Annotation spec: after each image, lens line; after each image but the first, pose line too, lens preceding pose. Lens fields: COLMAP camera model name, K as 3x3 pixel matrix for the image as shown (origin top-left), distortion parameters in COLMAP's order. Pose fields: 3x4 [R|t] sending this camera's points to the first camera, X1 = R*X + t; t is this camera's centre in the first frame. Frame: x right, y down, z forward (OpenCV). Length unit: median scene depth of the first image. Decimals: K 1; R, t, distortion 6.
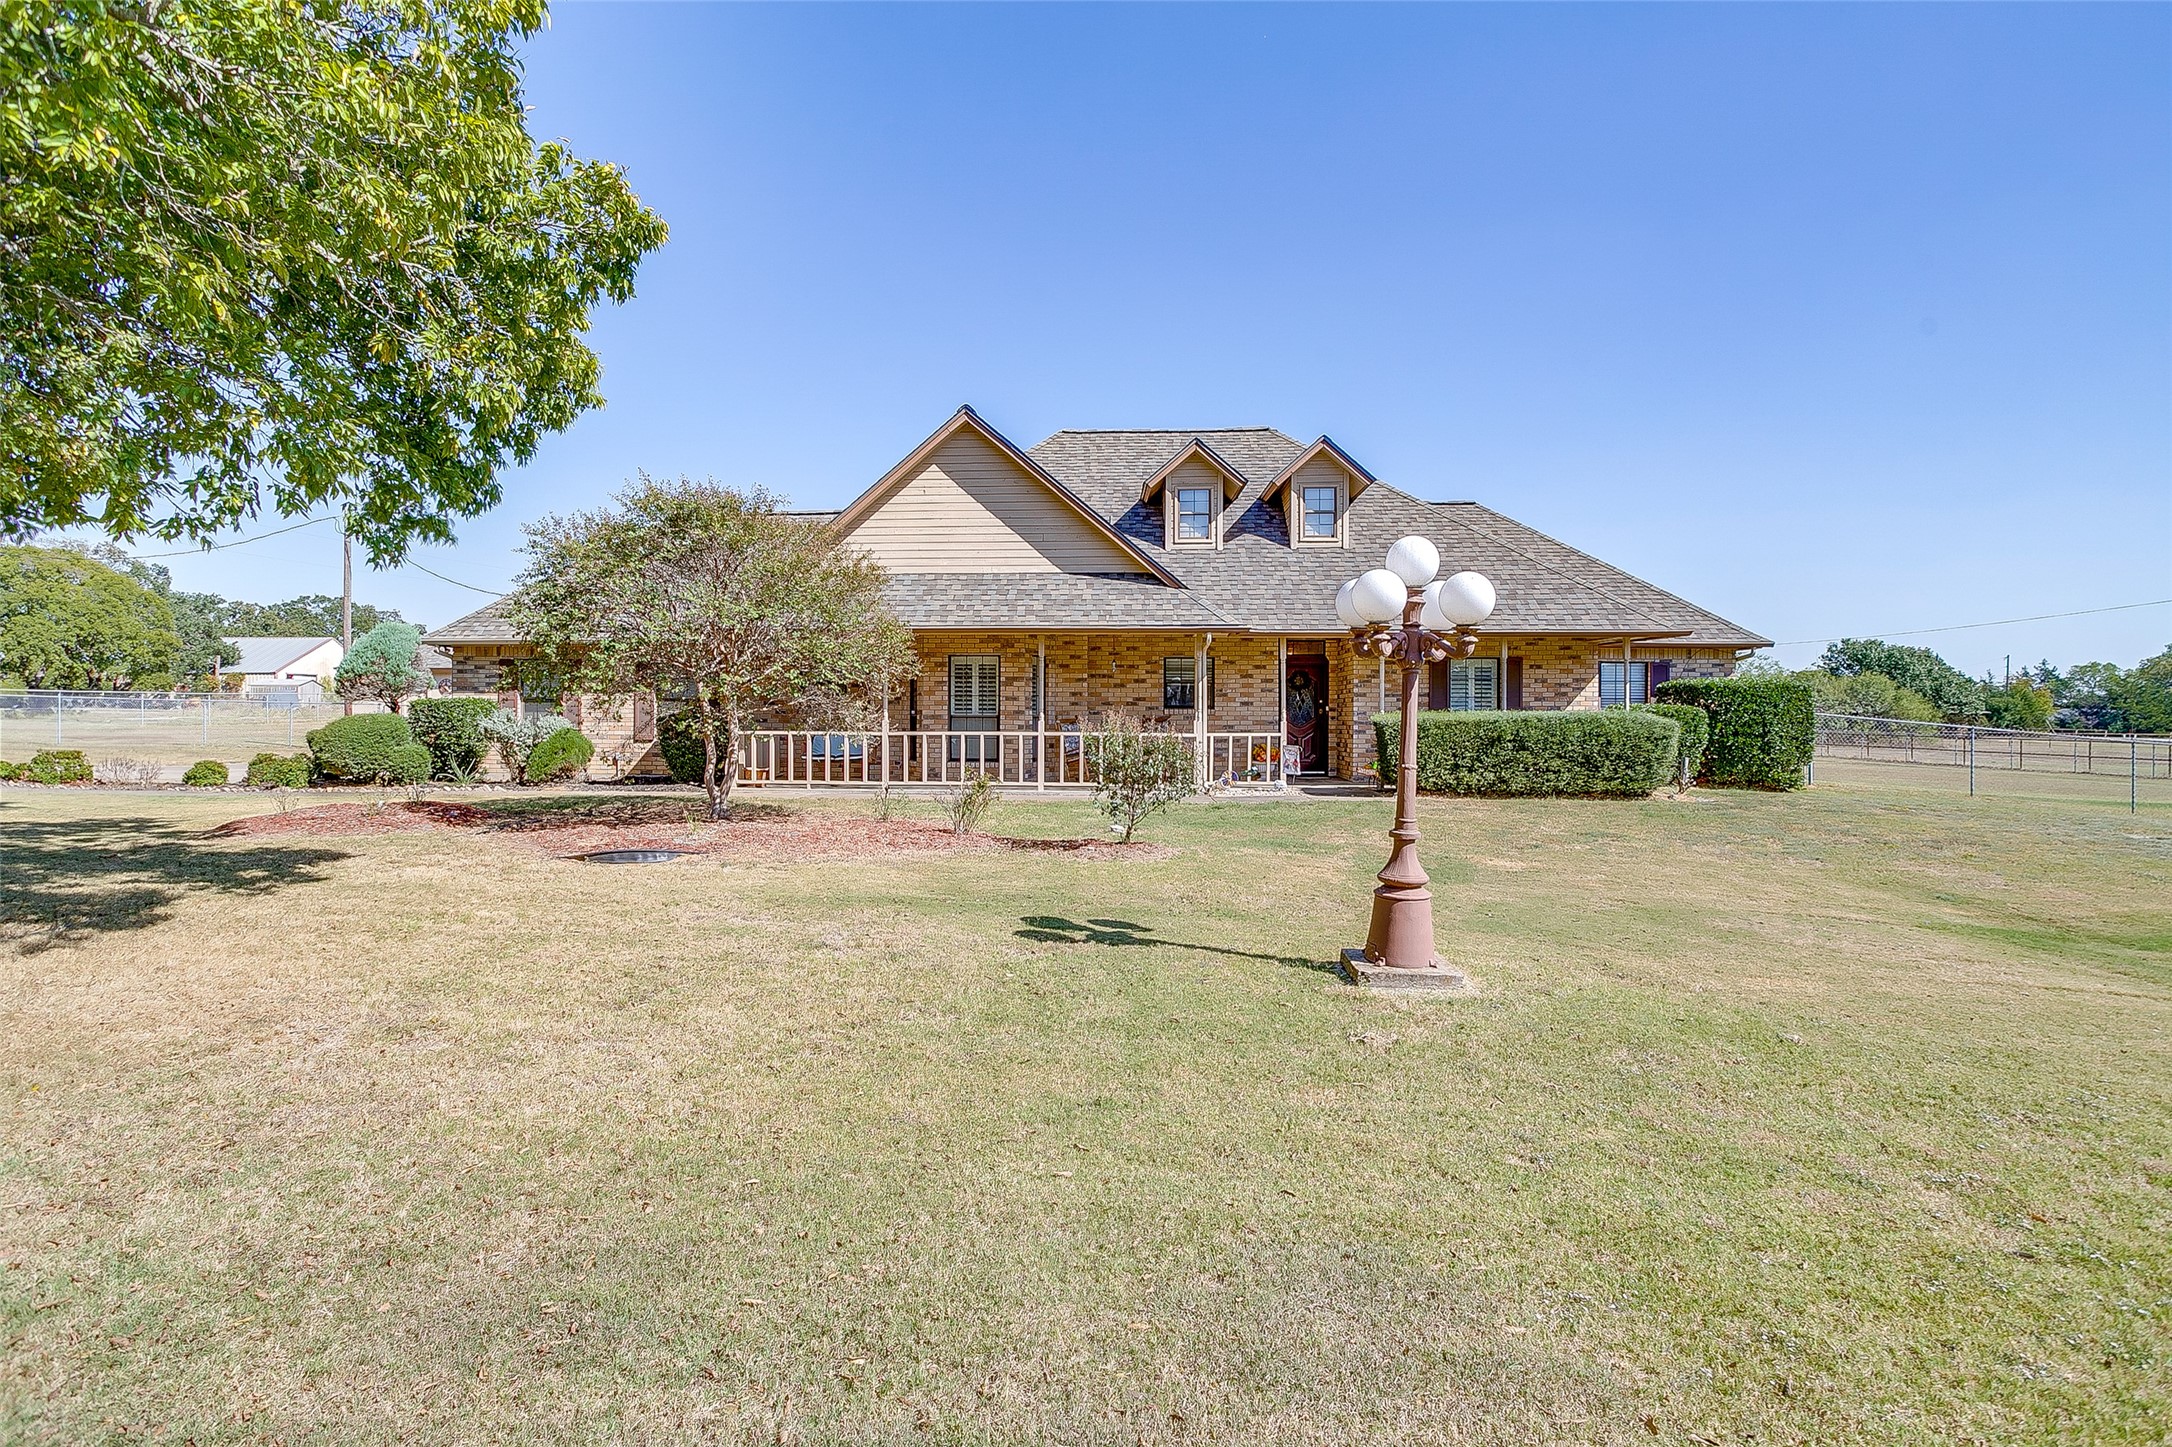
lens RADIAL K [[1079.2, 0, 1096.0], [0, 1079.2, 724.7], [0, 0, 1]] dist [-0.060552, 0.040439]
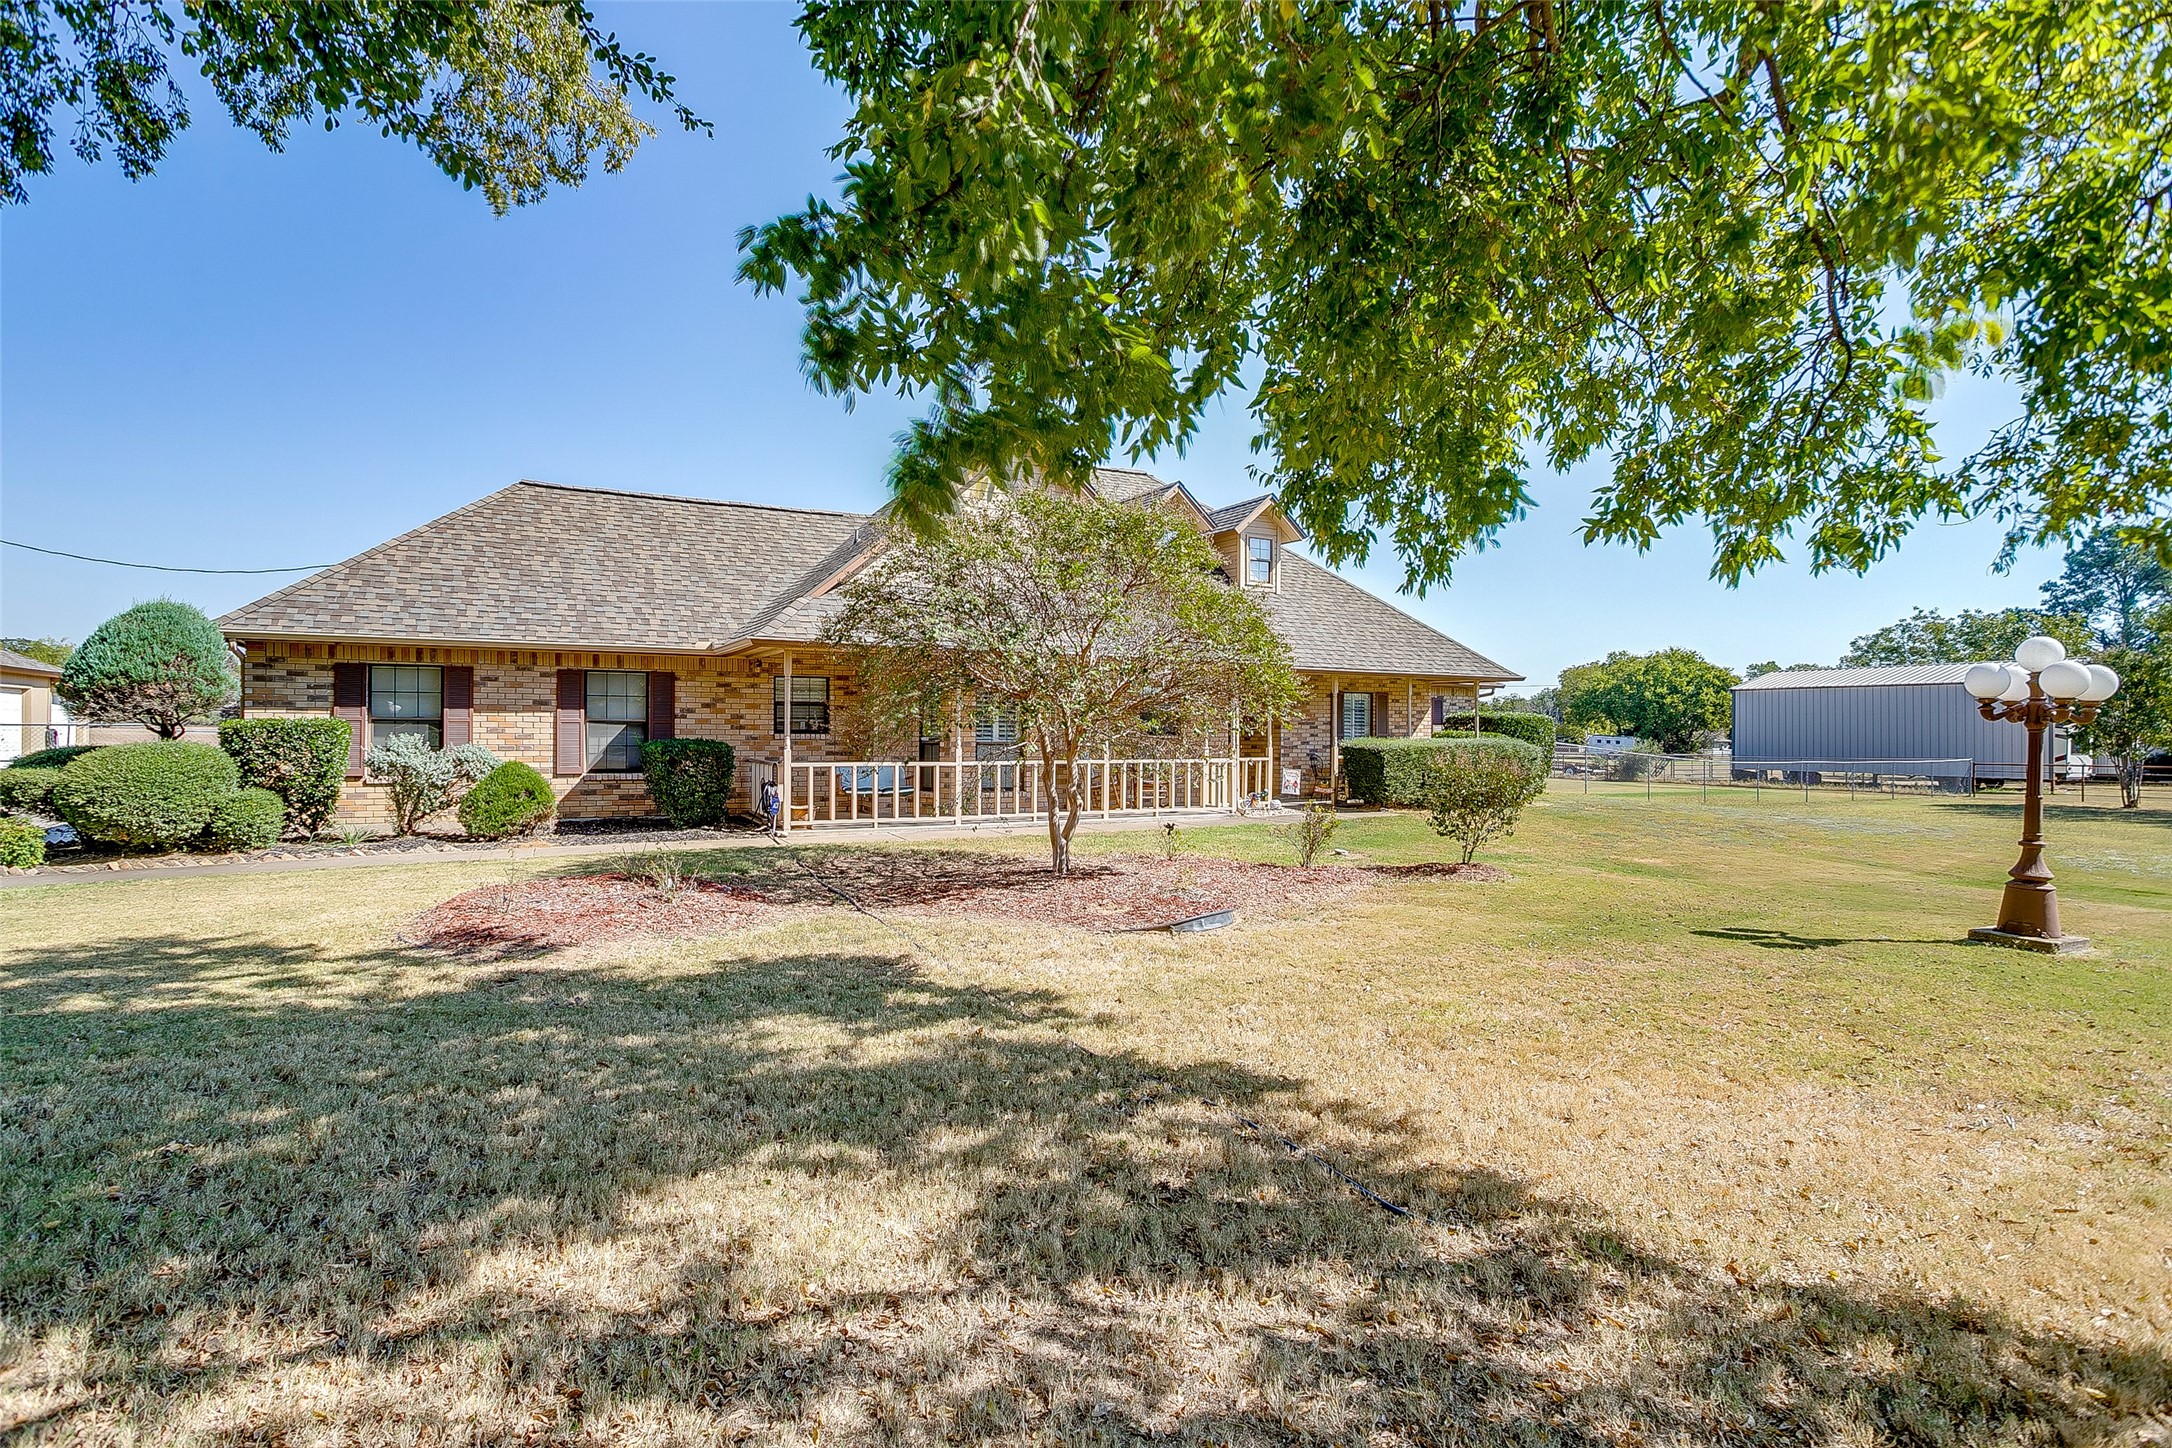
lens RADIAL K [[1079.2, 0, 1096.0], [0, 1079.2, 725.2], [0, 0, 1]] dist [-0.060552, 0.040439]
pose [[0.843480, 0.004928, 0.537137, -0.569635], [-0.003595, 0.999987, -0.003528, -0.021738], [-0.537148, 0.001045, 0.843487, 0.151878]]
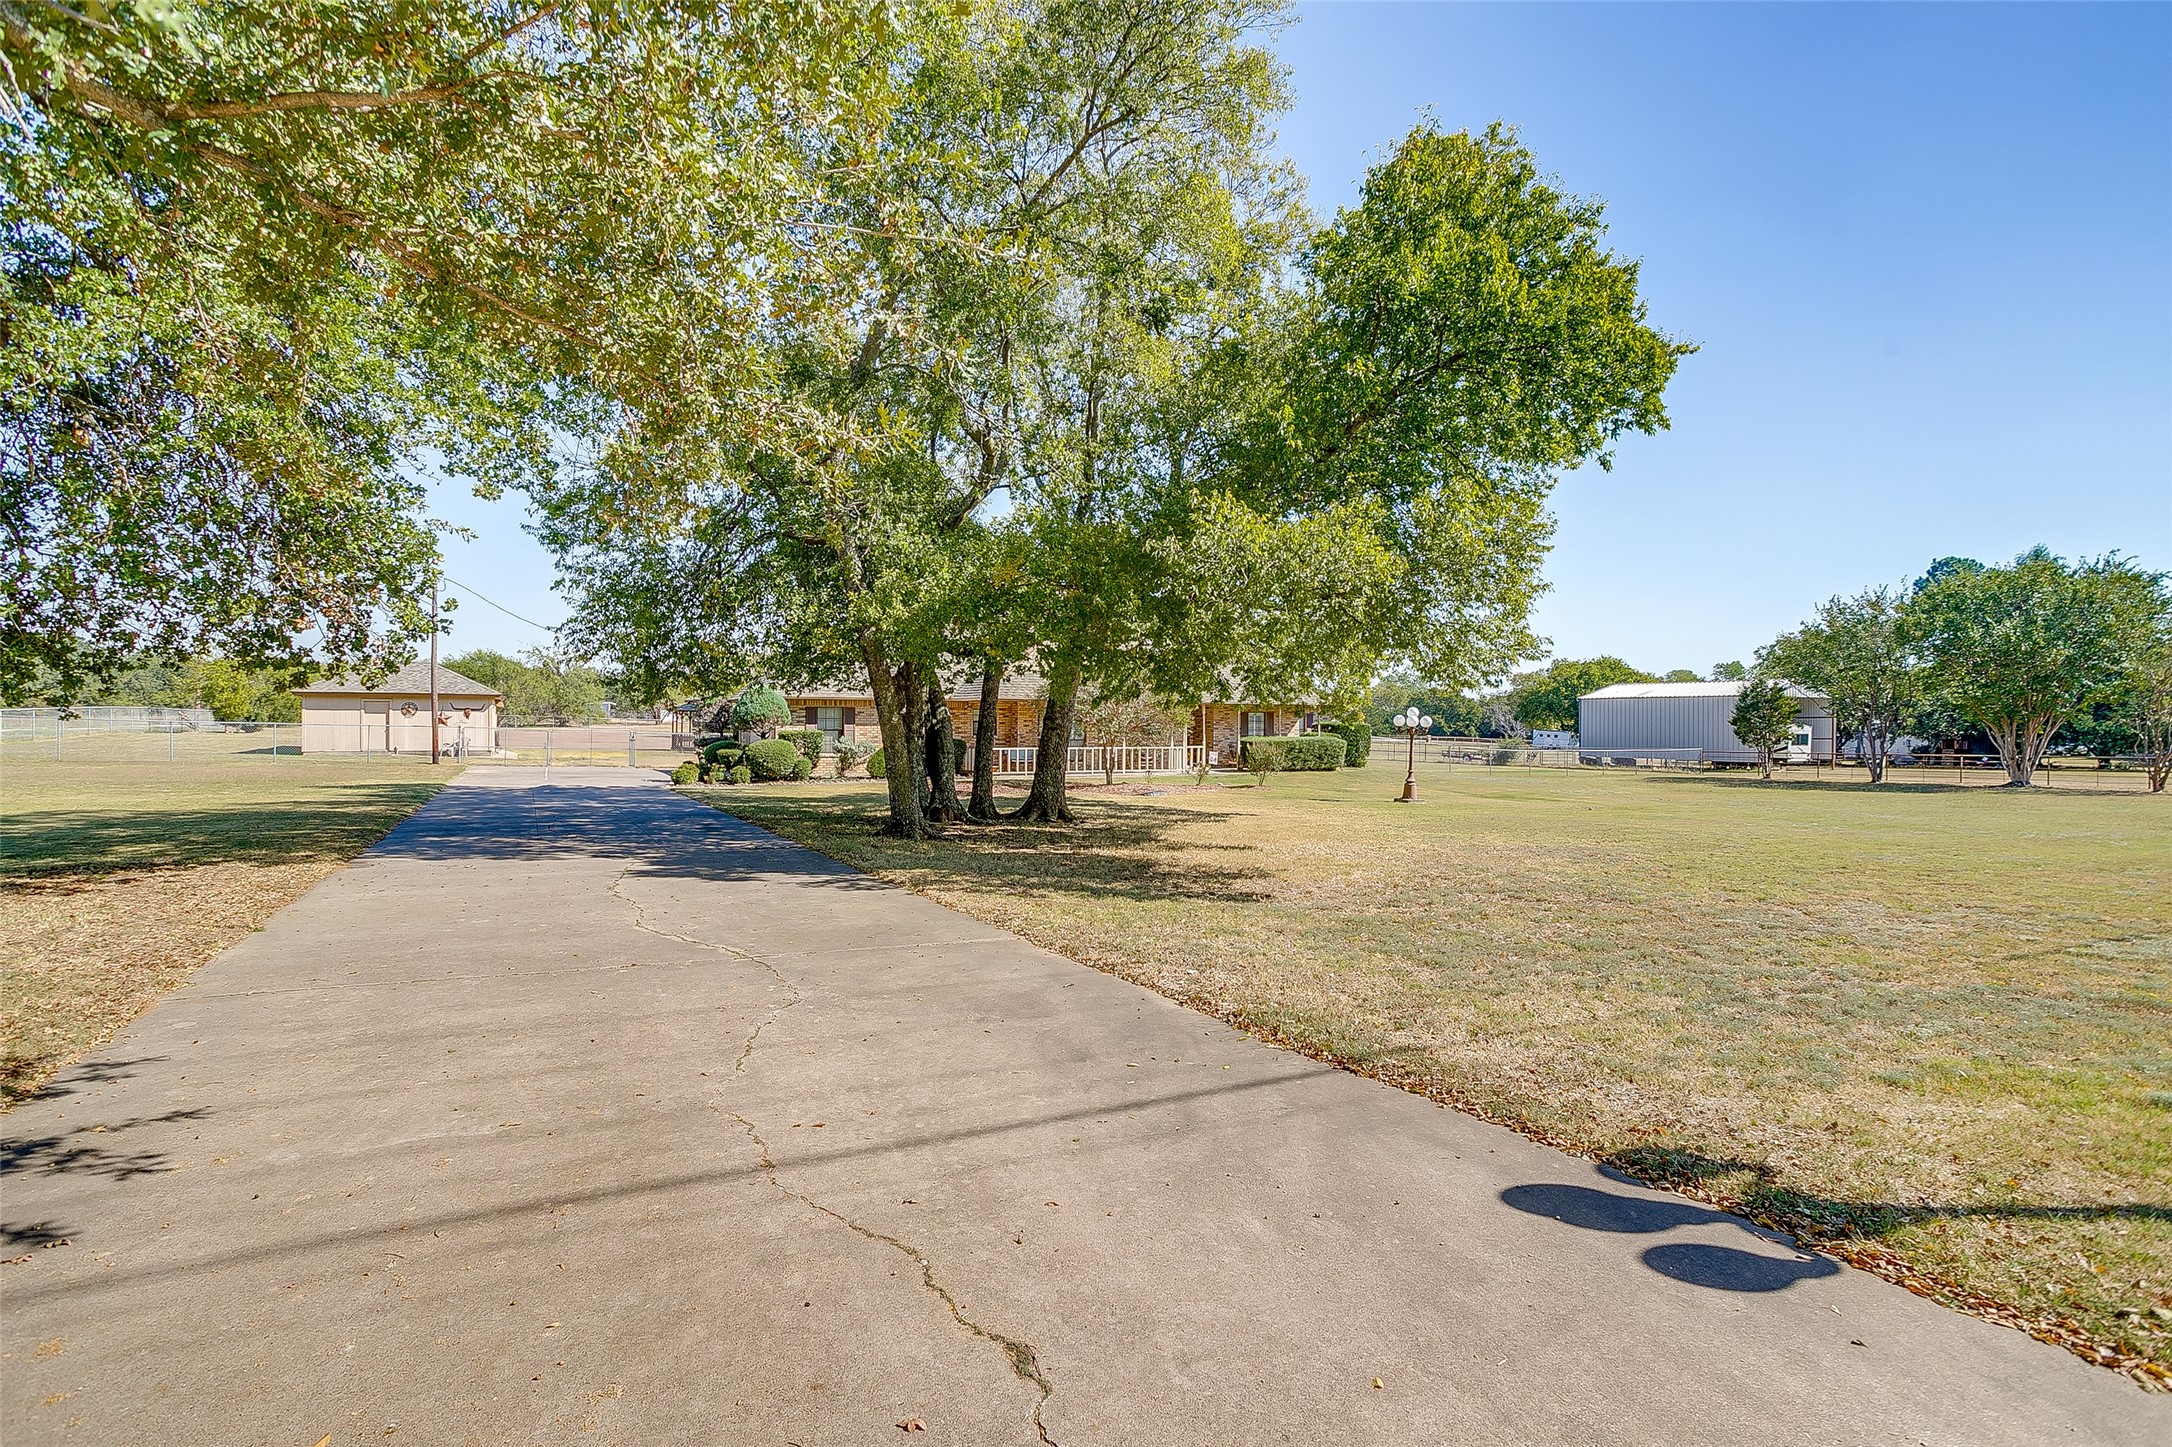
lens RADIAL K [[1079.2, 0, 1096.0], [0, 1079.2, 724.7], [0, 0, 1]] dist [-0.060552, 0.040439]
pose [[0.850266, 0.000499, 0.526352, -1.226390], [-0.001522, 0.999998, 0.001510, -0.042336], [-0.526350, -0.002085, 0.850265, -0.844010]]
